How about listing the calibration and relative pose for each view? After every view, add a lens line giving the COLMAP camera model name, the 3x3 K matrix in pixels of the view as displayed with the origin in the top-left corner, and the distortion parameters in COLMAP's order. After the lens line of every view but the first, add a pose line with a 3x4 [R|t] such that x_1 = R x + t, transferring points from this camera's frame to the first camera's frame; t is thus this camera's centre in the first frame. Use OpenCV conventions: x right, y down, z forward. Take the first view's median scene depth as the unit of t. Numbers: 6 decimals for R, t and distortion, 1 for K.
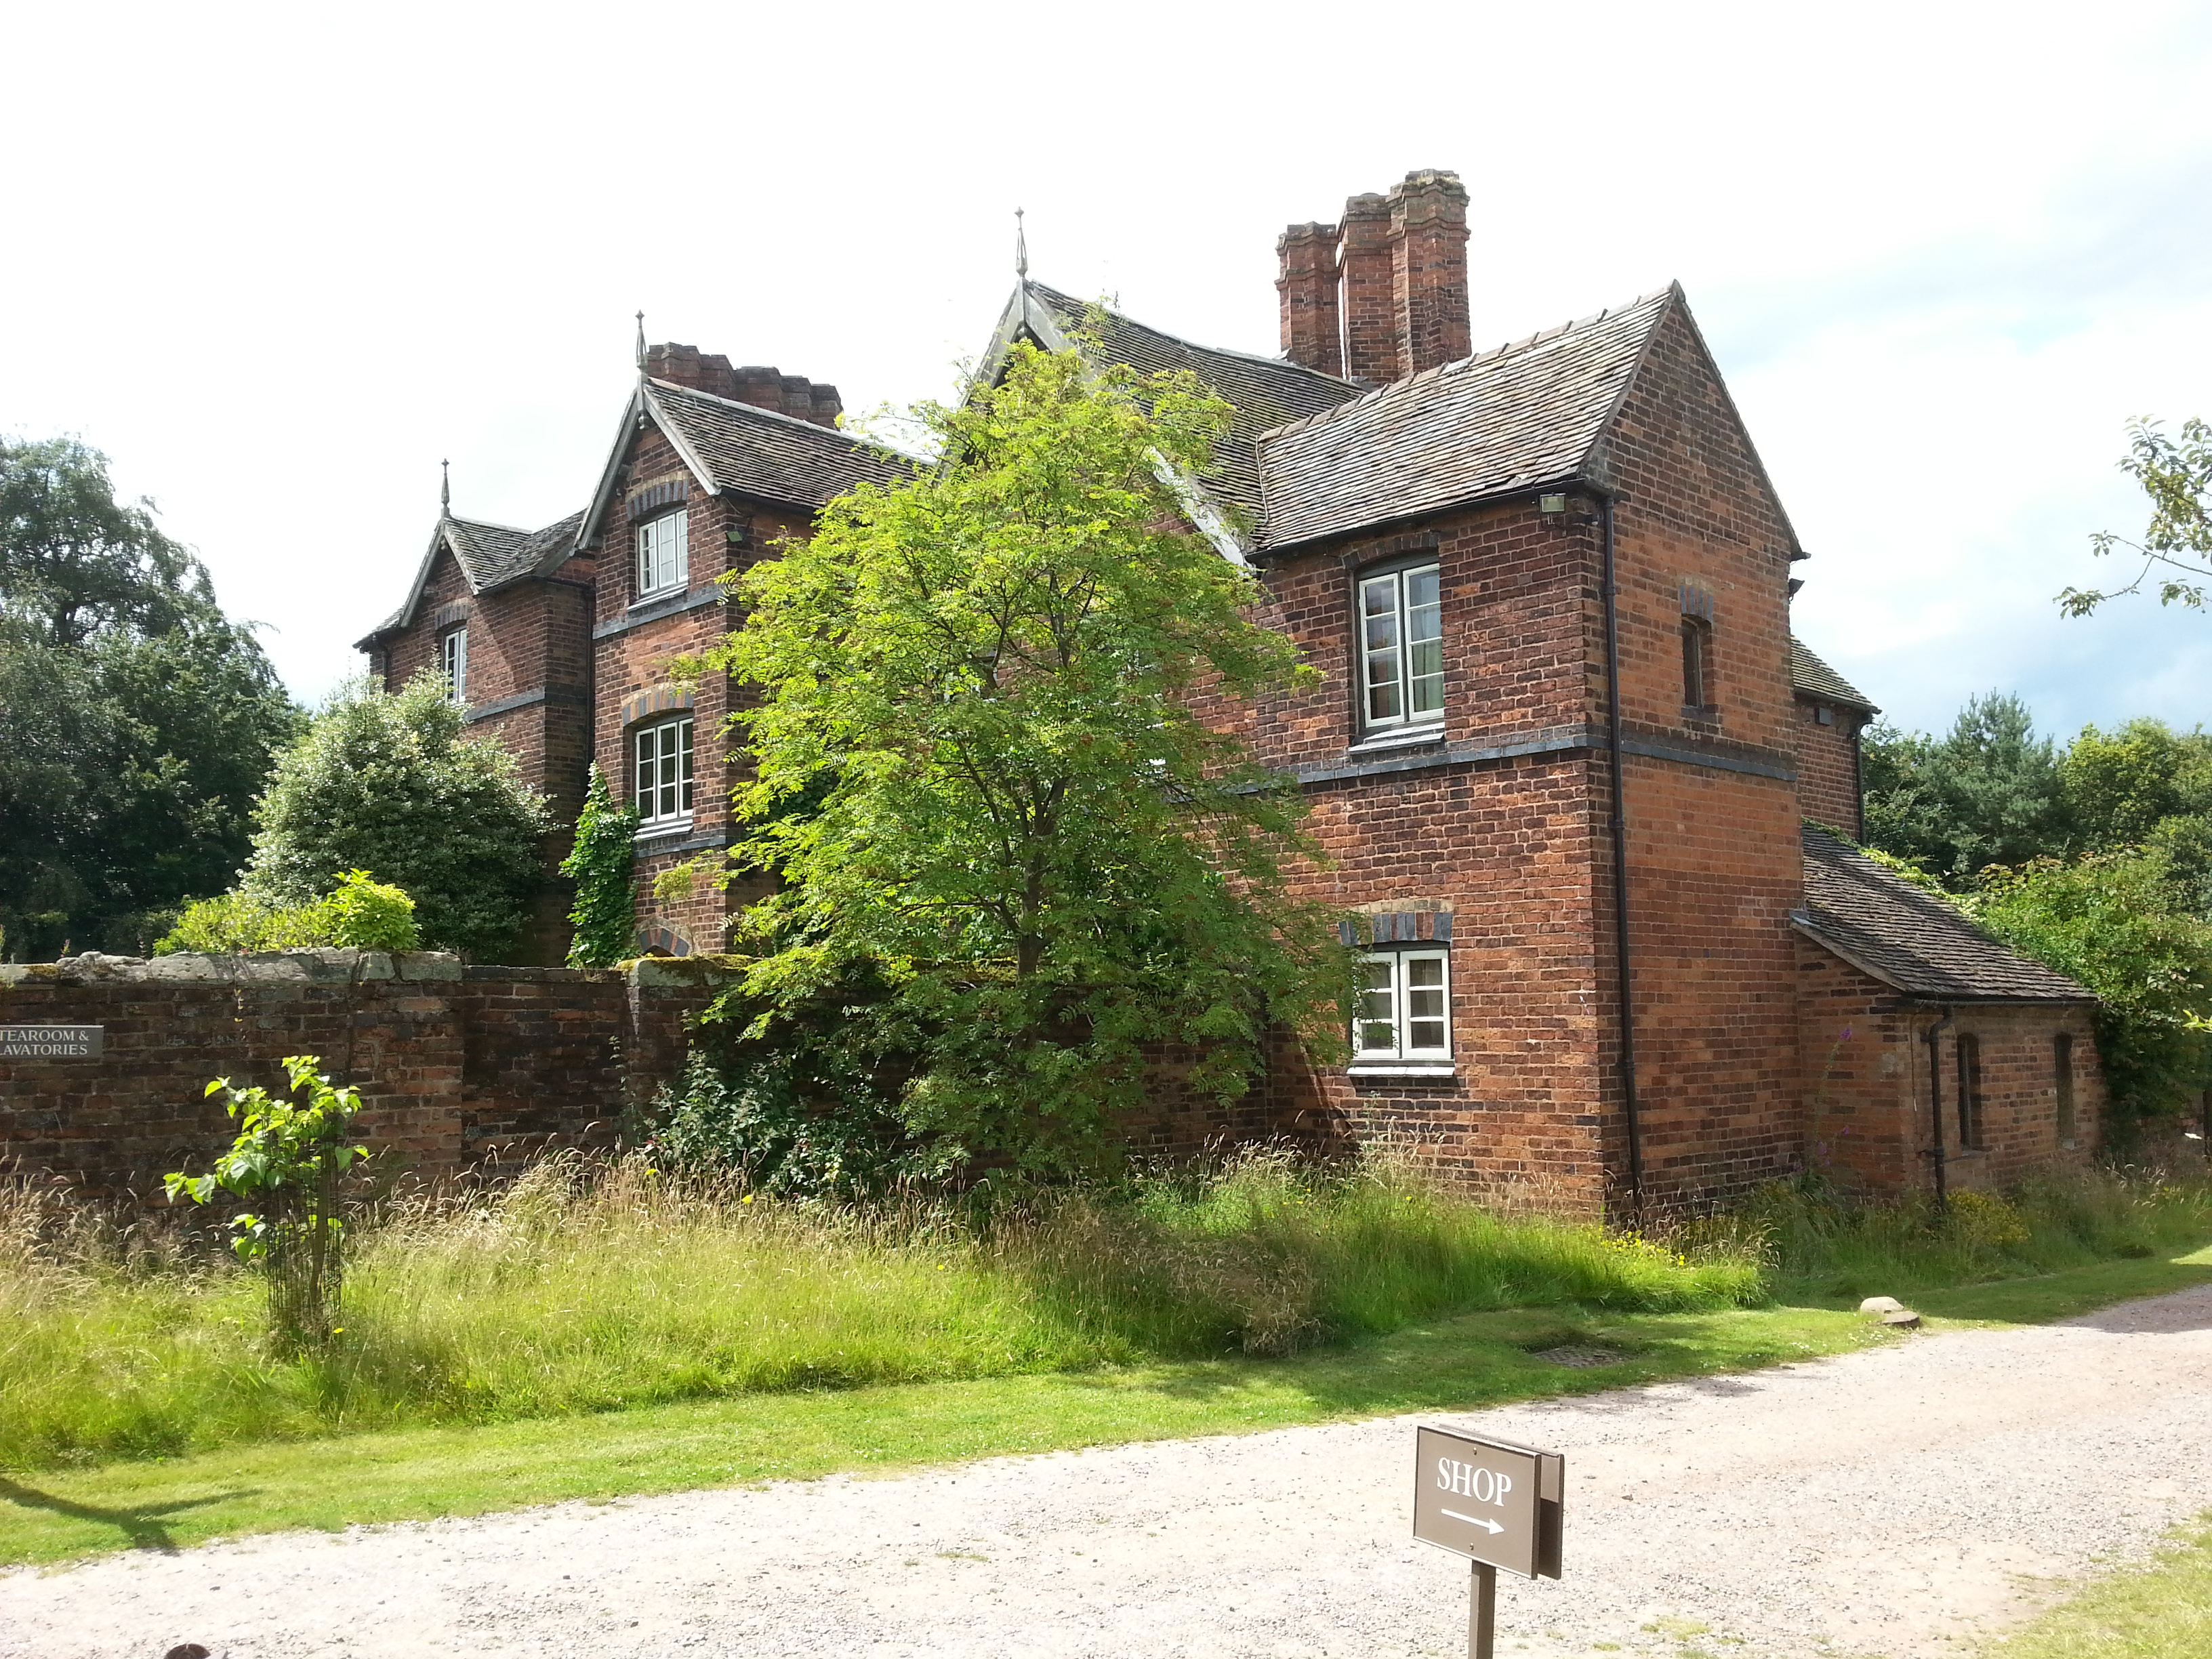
lens RADIAL K [[1838.2, 0, 1106.0], [0, 1838.2, 829.5], [0, 0, 1]] dist [-0.104153, -0.006630]
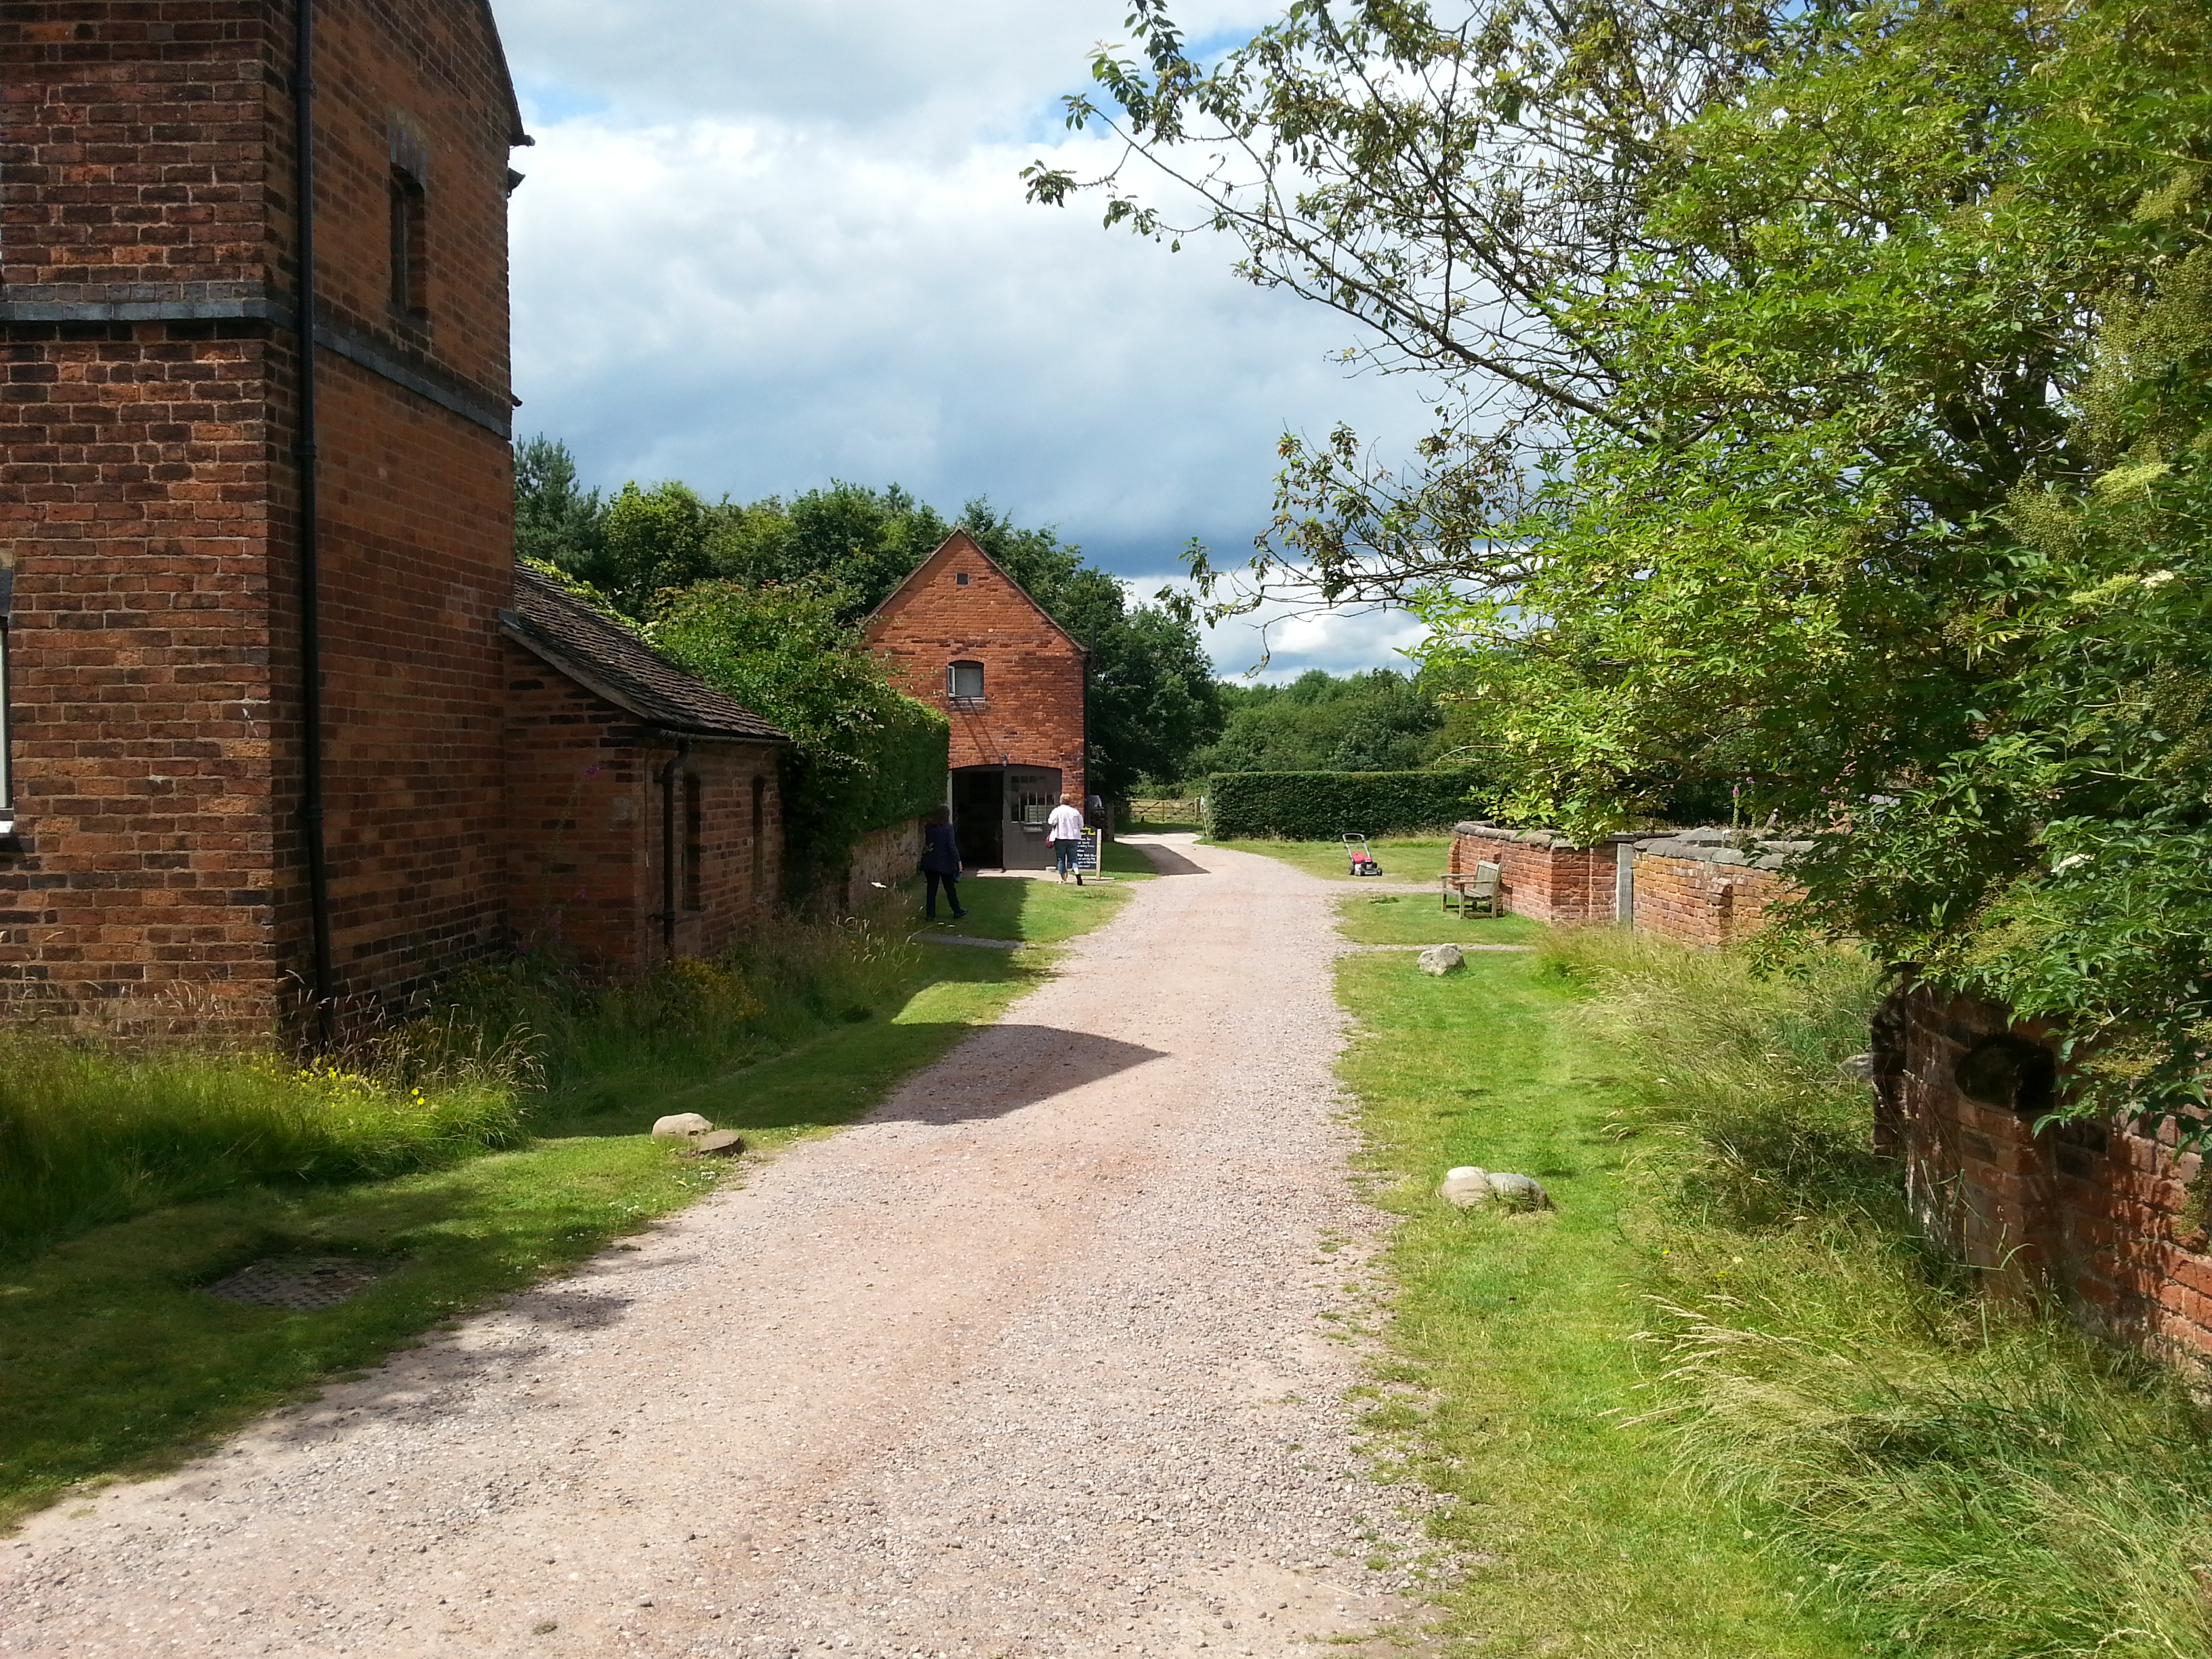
lens RADIAL K [[1801.8, 0, 1103.2], [0, 1801.8, 814.8], [0, 0, 1]] dist [0.021772, -0.064345]
pose [[0.700594, -0.020591, 0.713263, 0.014131], [-0.070619, 0.992675, 0.098022, 0.042887], [-0.710057, -0.119044, 0.694009, 0.320732]]
